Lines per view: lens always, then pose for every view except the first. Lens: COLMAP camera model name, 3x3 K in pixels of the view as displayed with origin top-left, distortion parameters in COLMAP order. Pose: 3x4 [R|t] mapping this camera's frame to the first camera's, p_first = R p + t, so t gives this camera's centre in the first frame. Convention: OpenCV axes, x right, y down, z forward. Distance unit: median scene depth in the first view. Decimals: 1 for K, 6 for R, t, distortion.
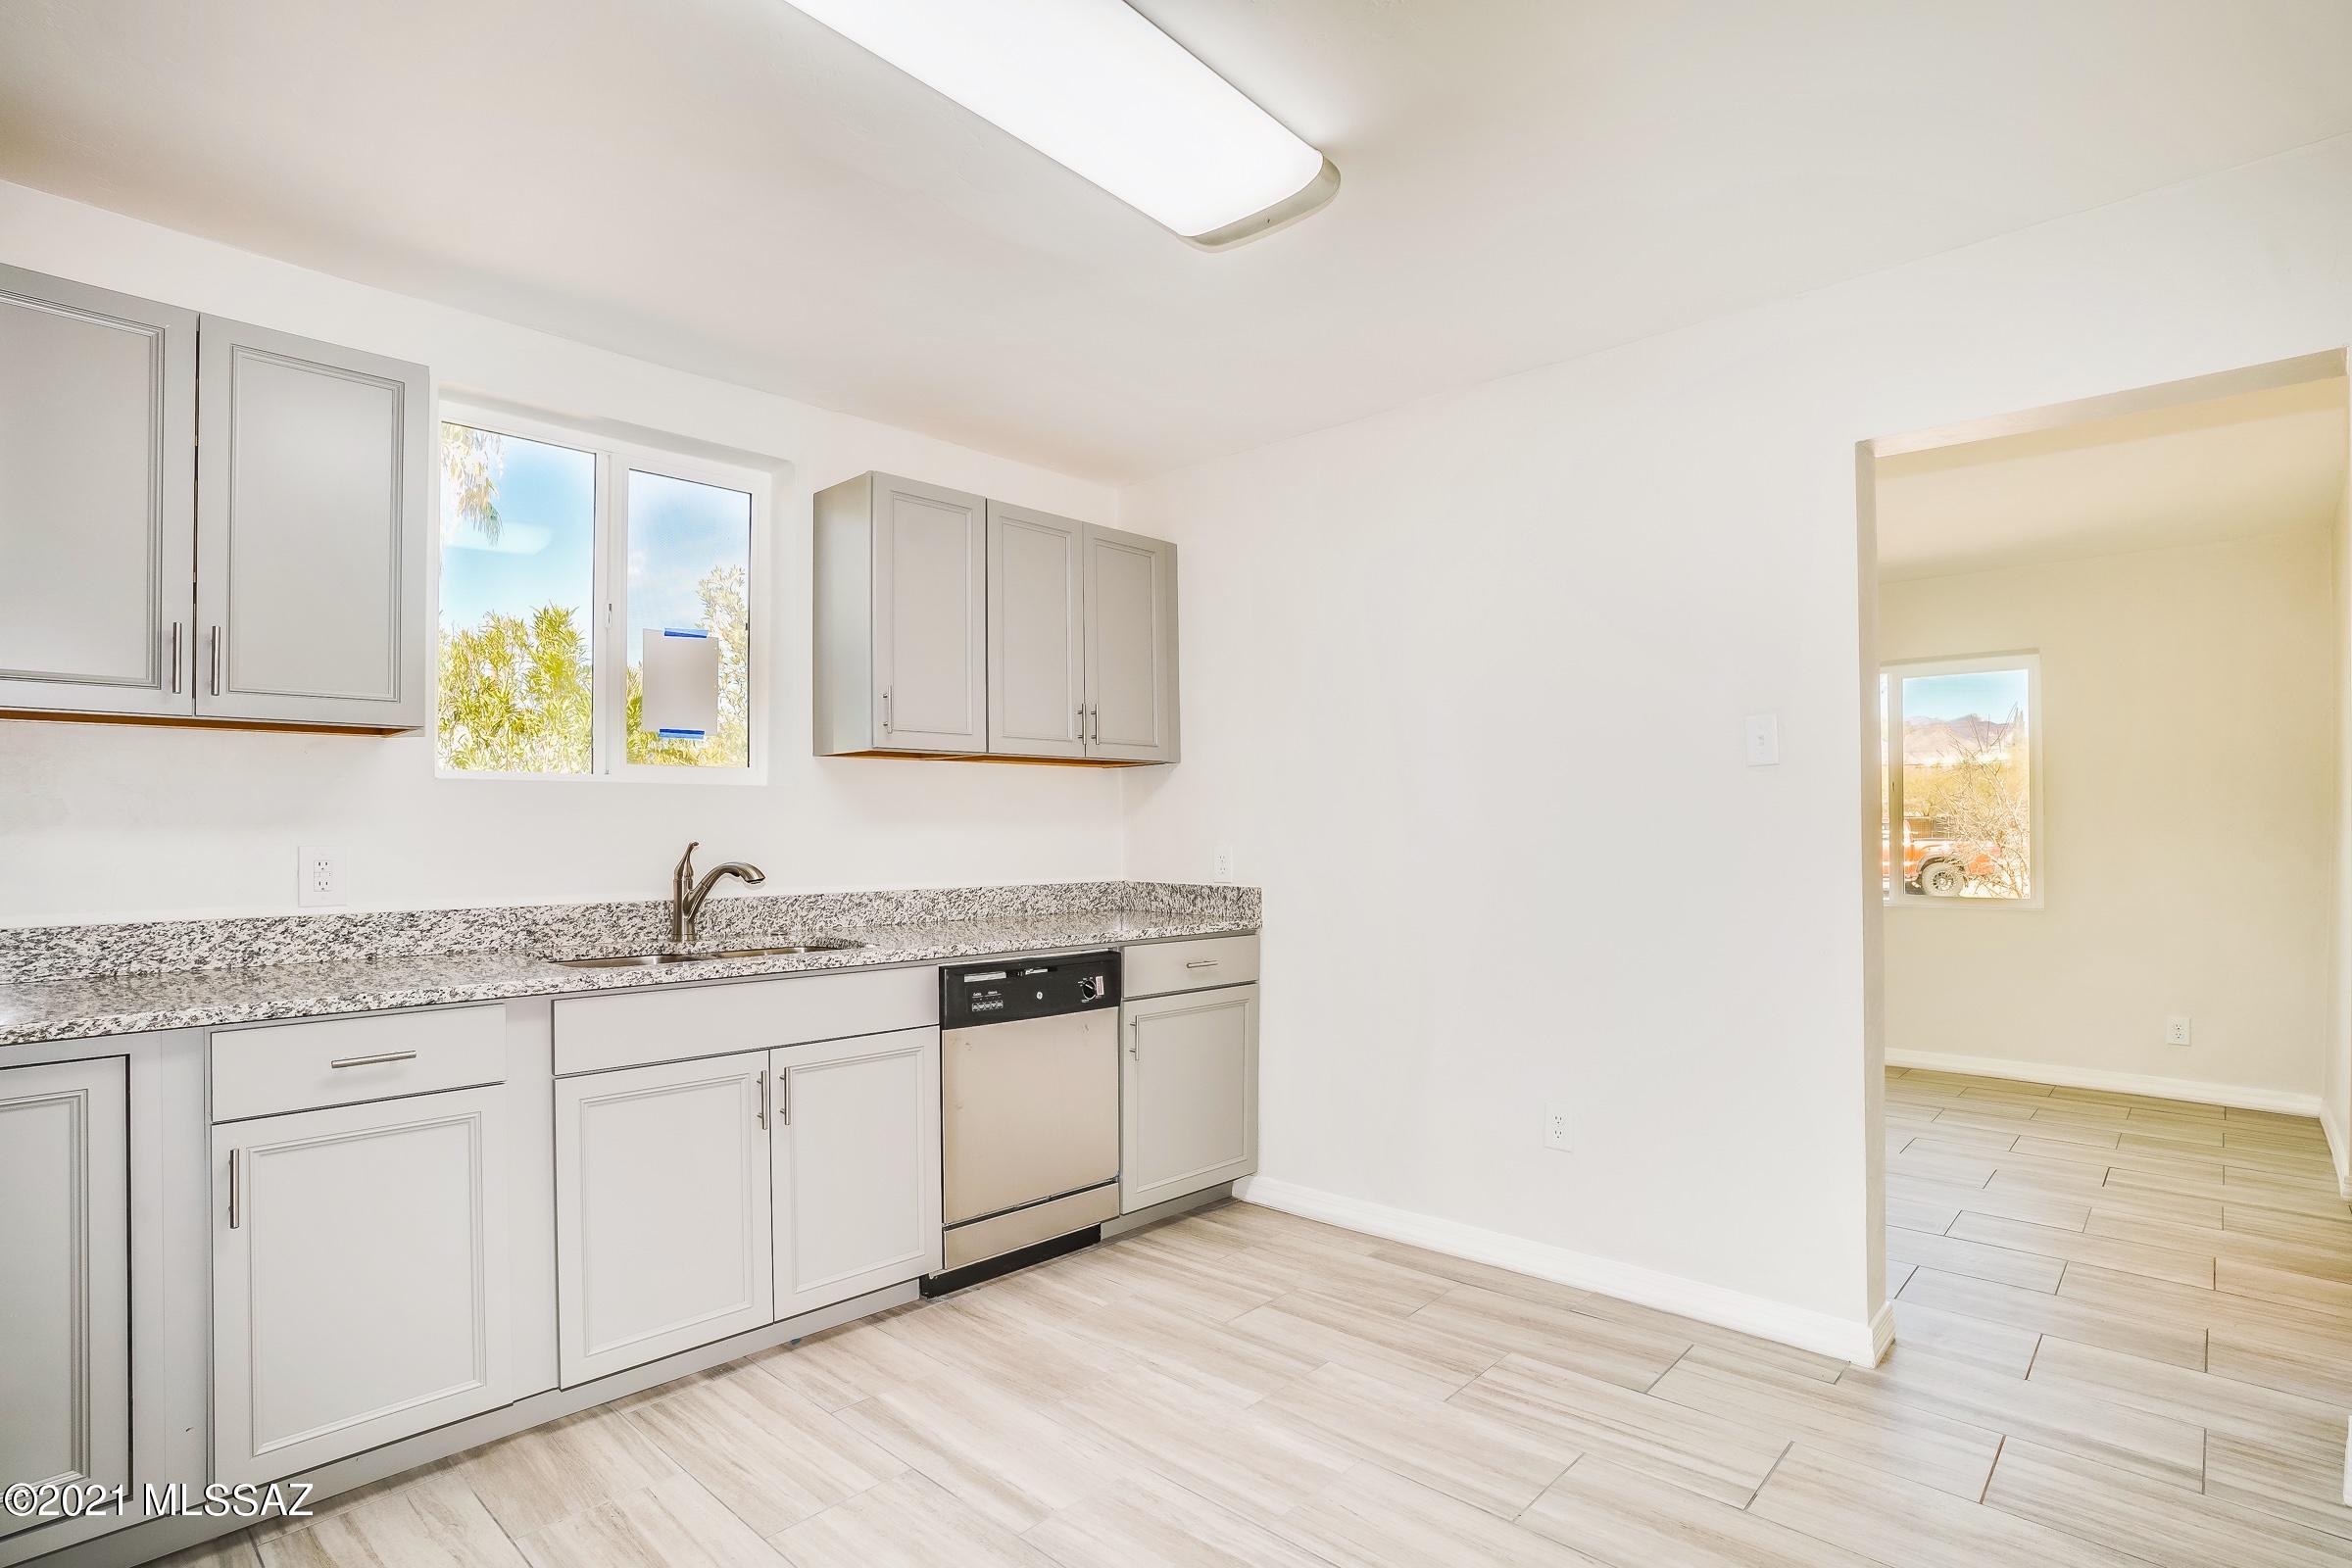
lens RADIAL K [[1194.7, 0, 1192.9], [0, 1194.7, 828.7], [0, 0, 1]] dist [-0.072729, 0.039165]
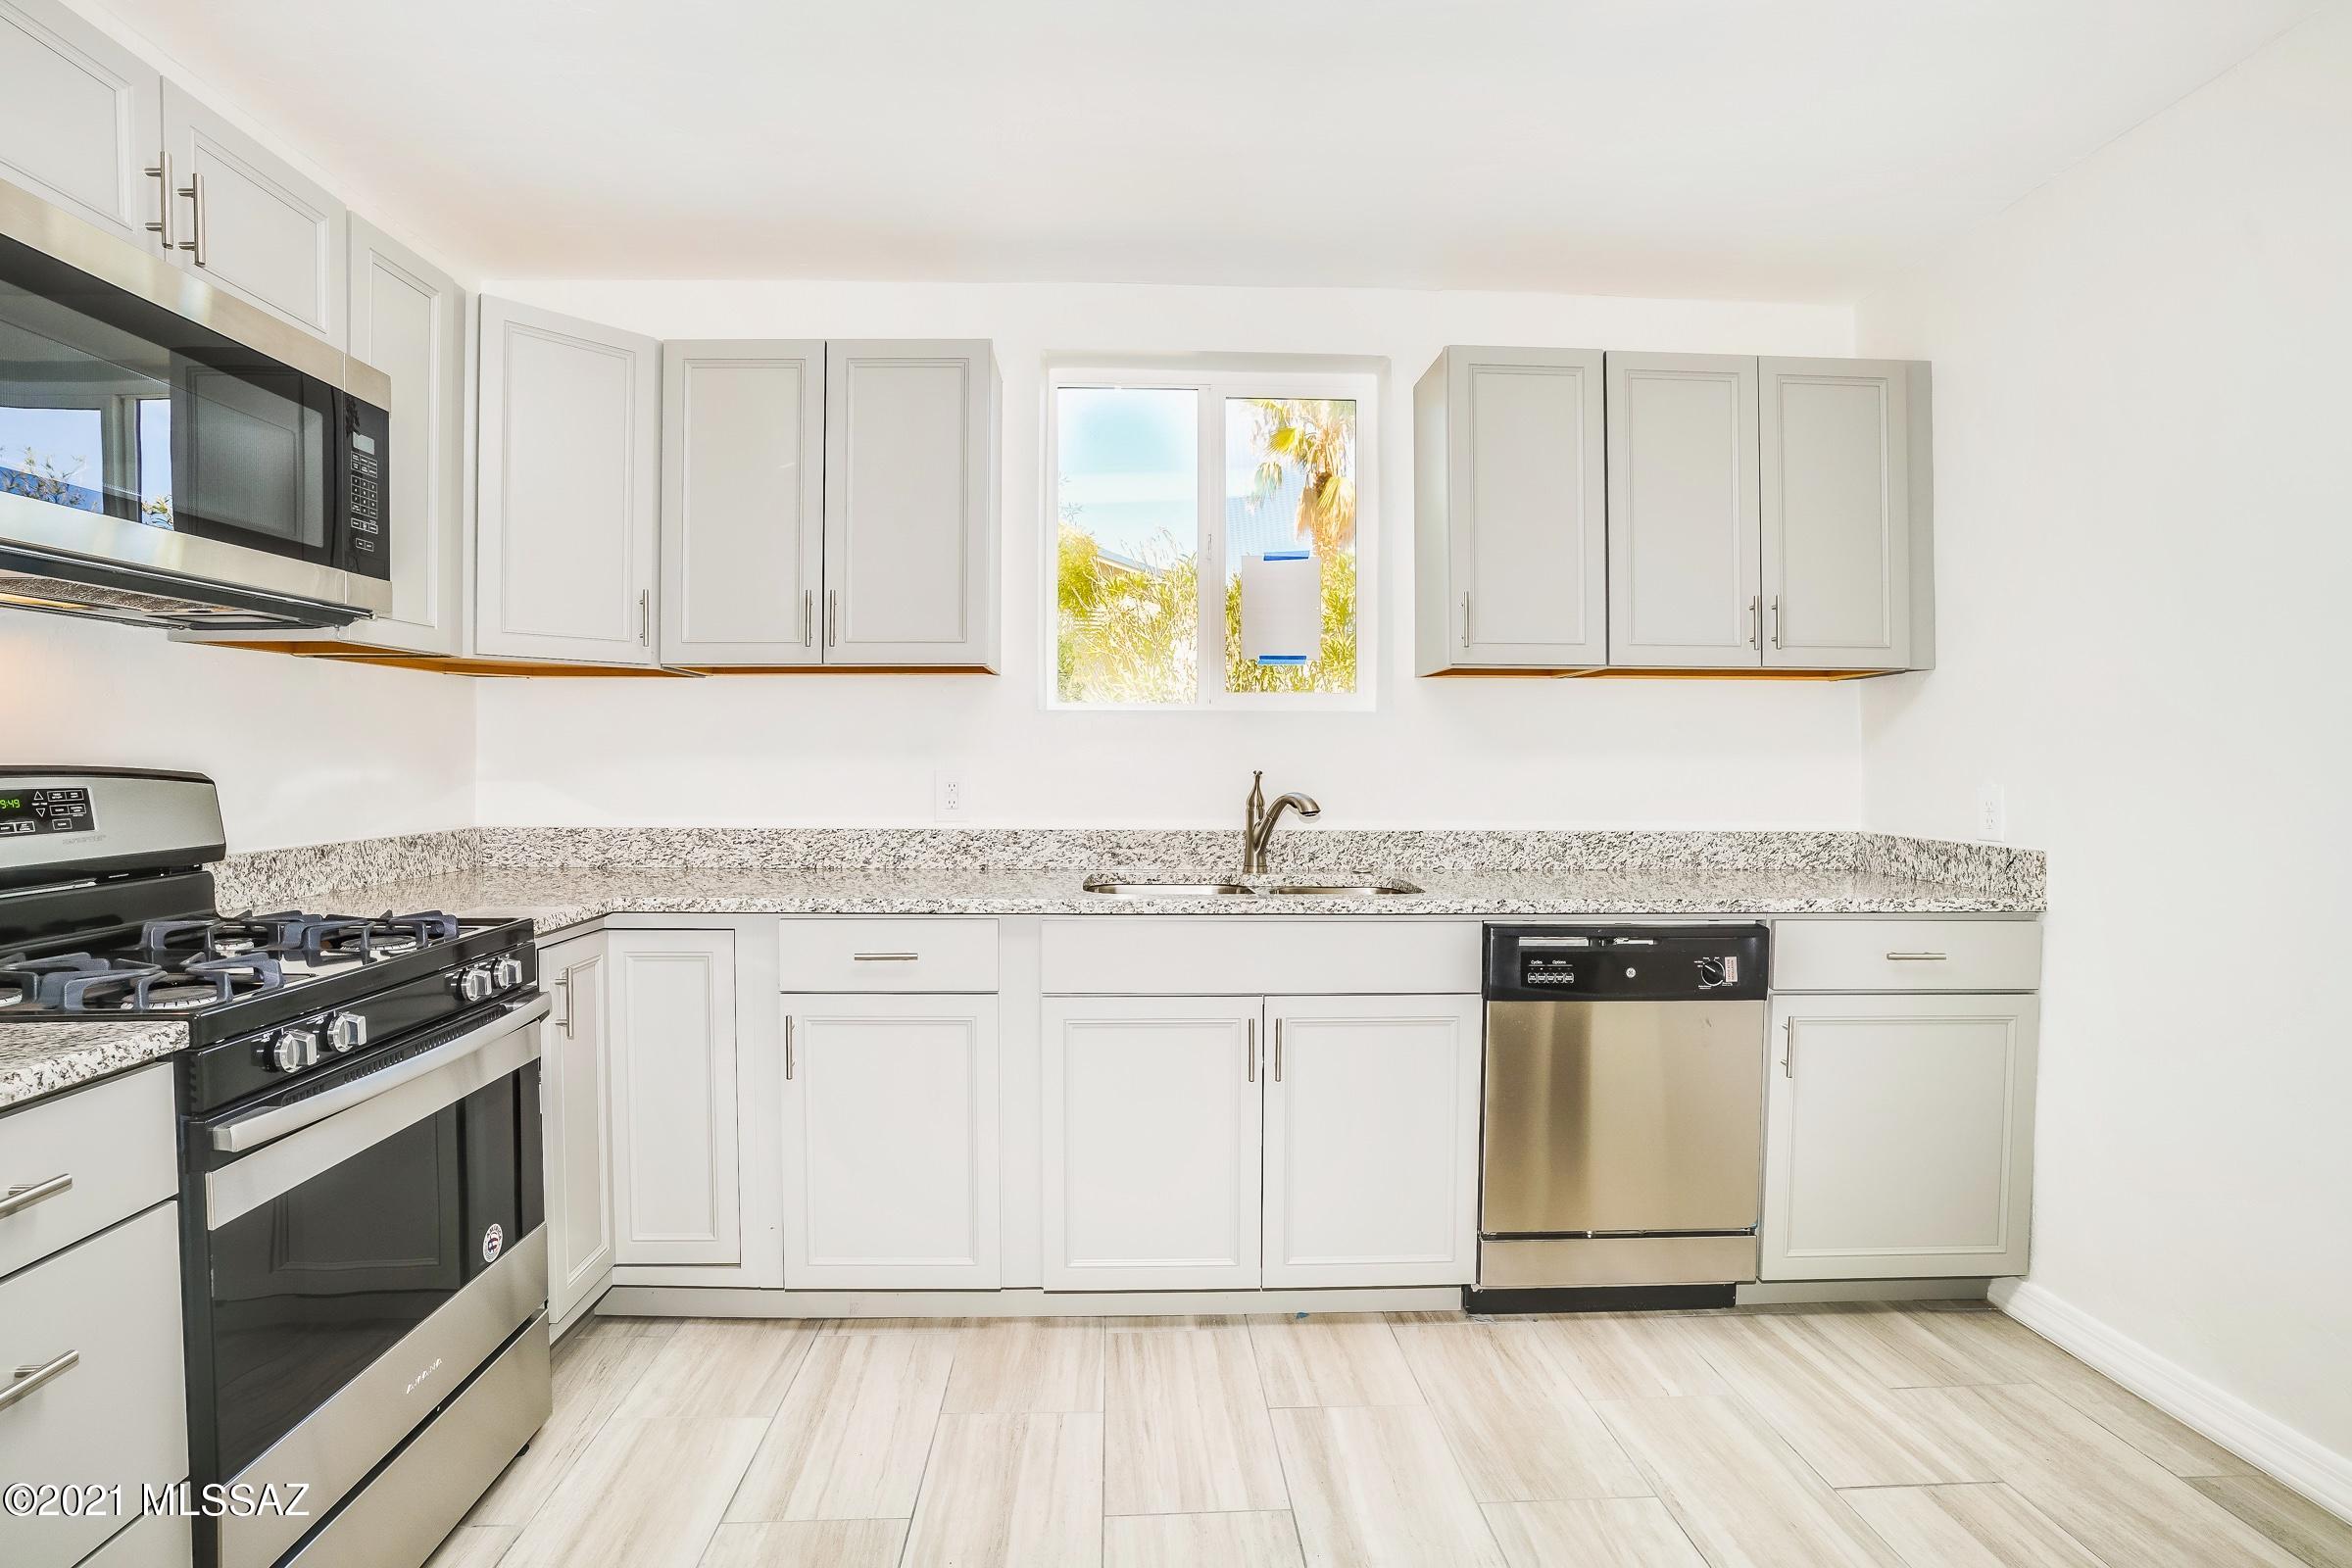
lens RADIAL K [[1197.5, 0, 1142.3], [0, 1197.5, 777.6], [0, 0, 1]] dist [-0.091678, 0.053795]
pose [[0.700338, 0.016030, -0.713631, 0.210603], [-0.005607, 0.999841, 0.016956, 0.000652], [0.713789, -0.007873, 0.700317, 0.251080]]
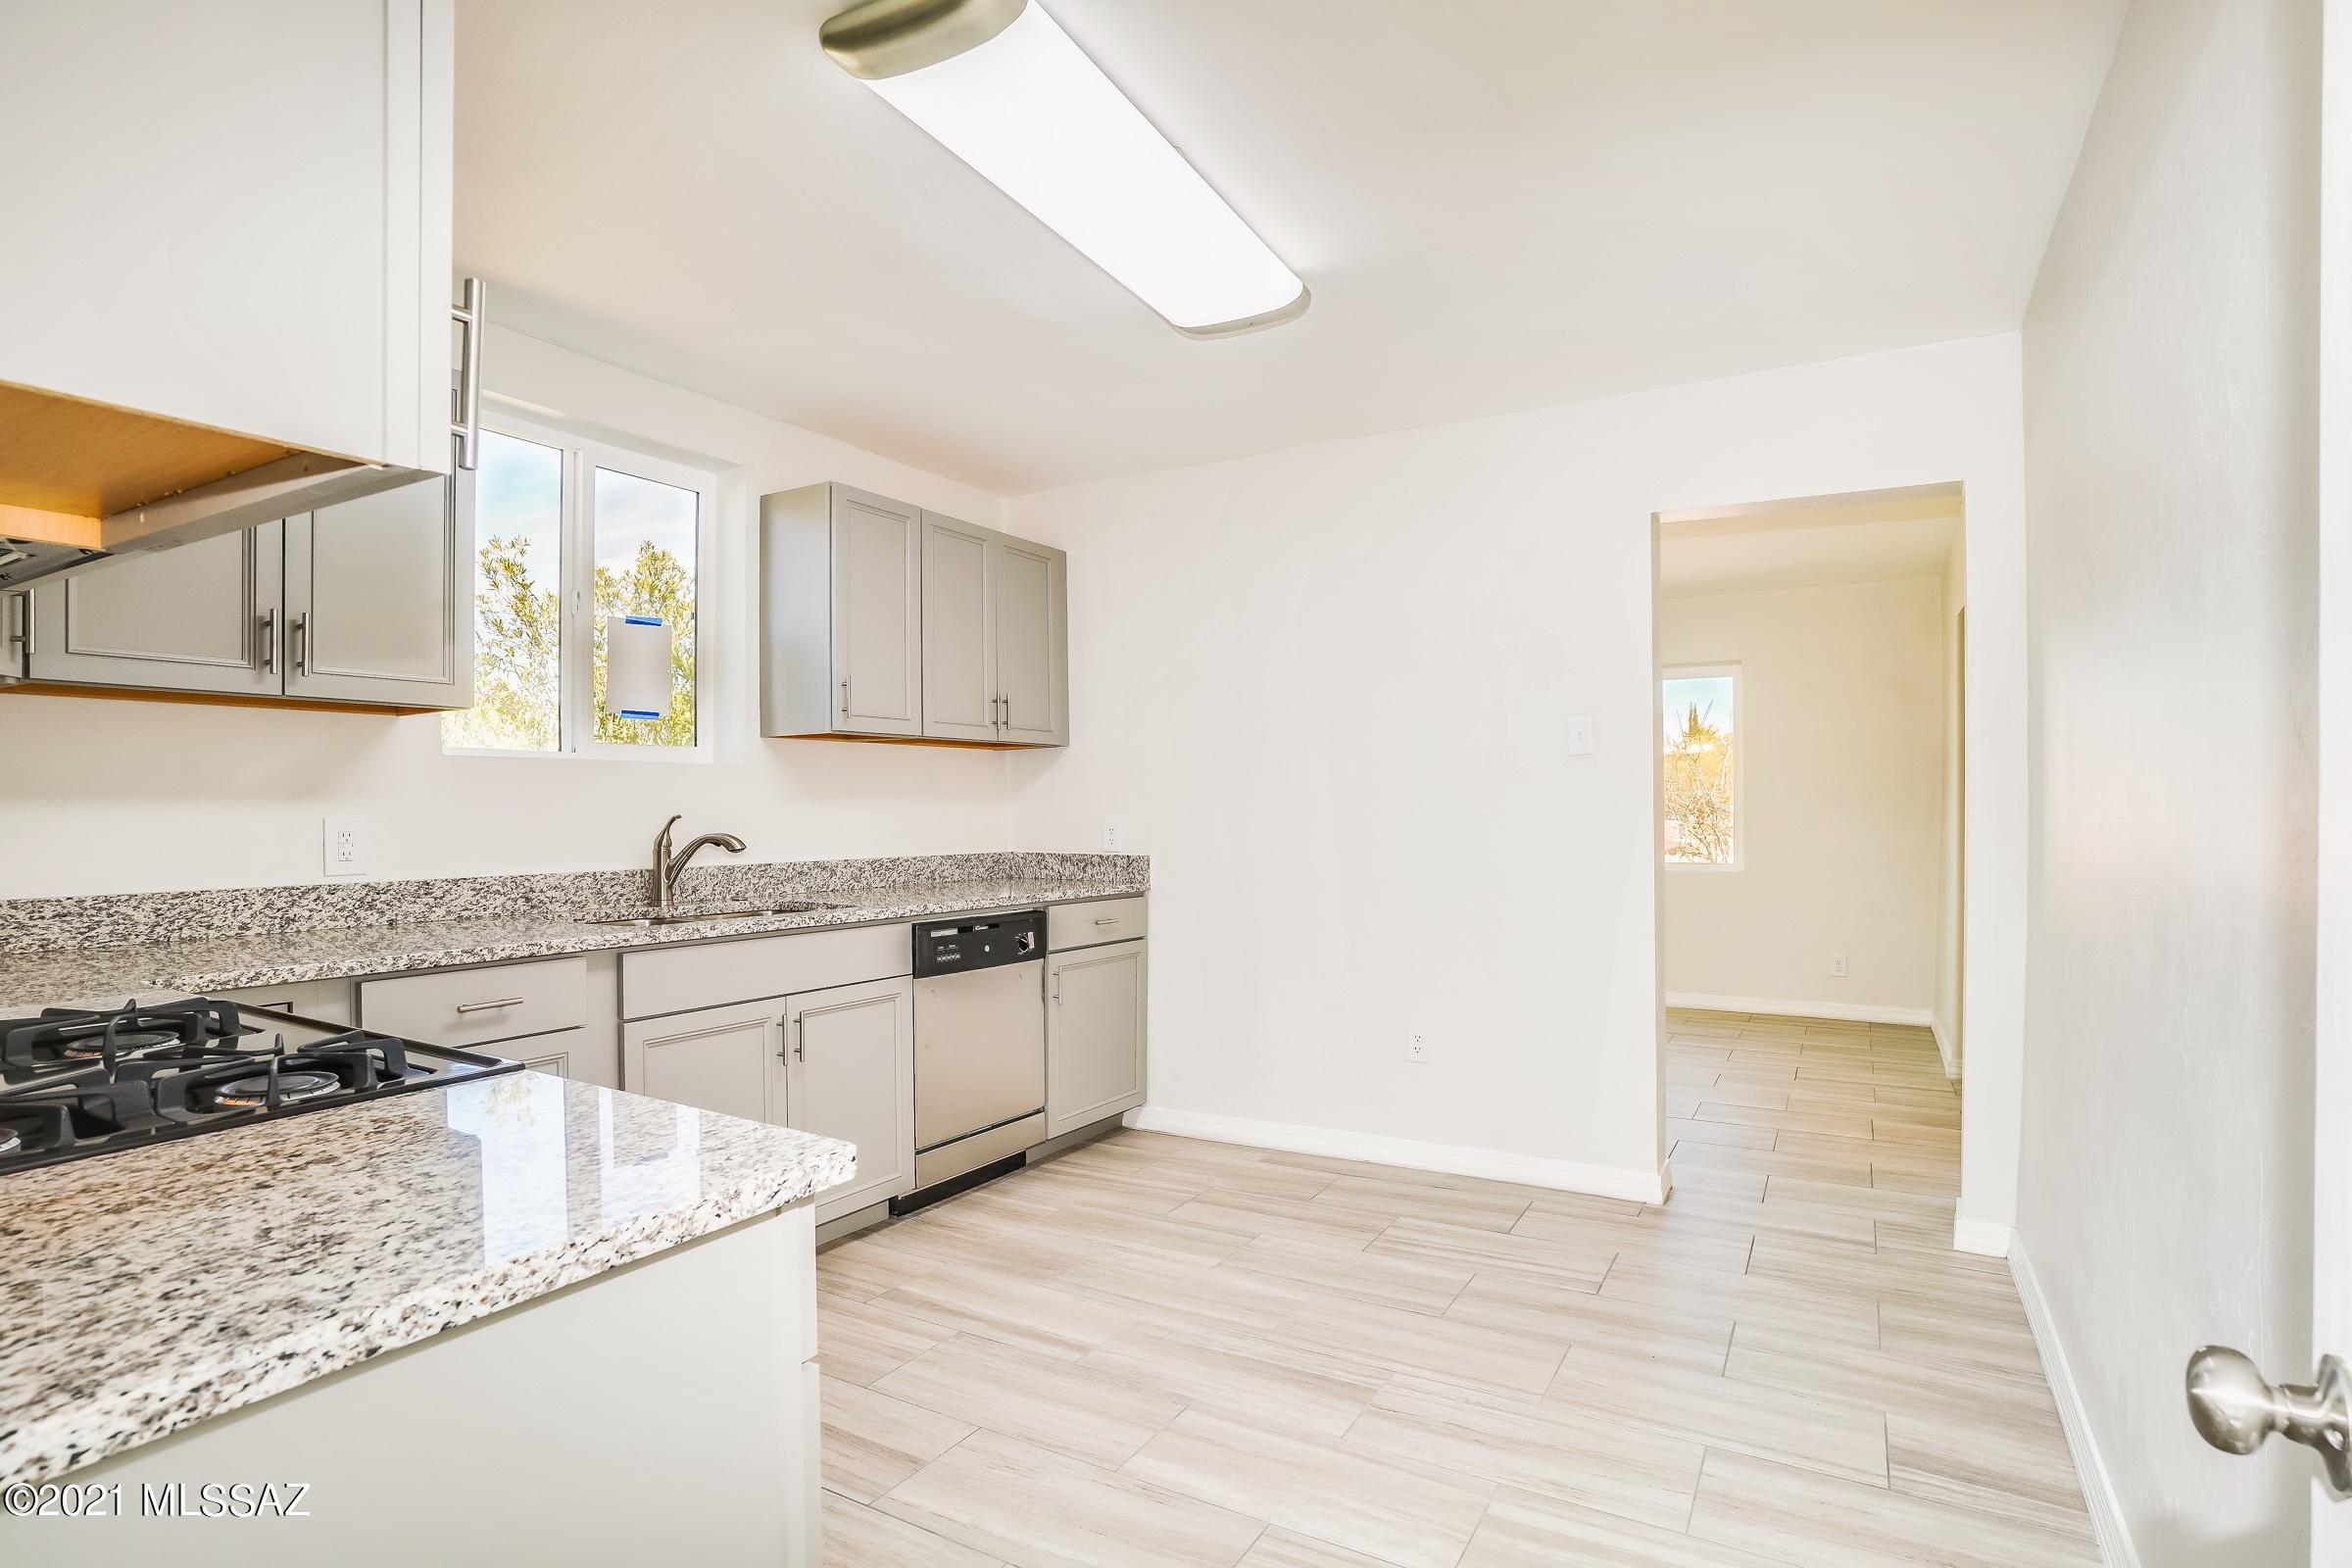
lens RADIAL K [[1195.9, 0, 1188.7], [0, 1195.9, 817.5], [0, 0, 1]] dist [-0.068082, 0.038642]
pose [[0.976587, -0.001242, 0.215119, -0.197311], [-0.000250, 0.999976, 0.006911, 0.005912], [-0.215123, -0.006803, 0.976563, -0.171576]]
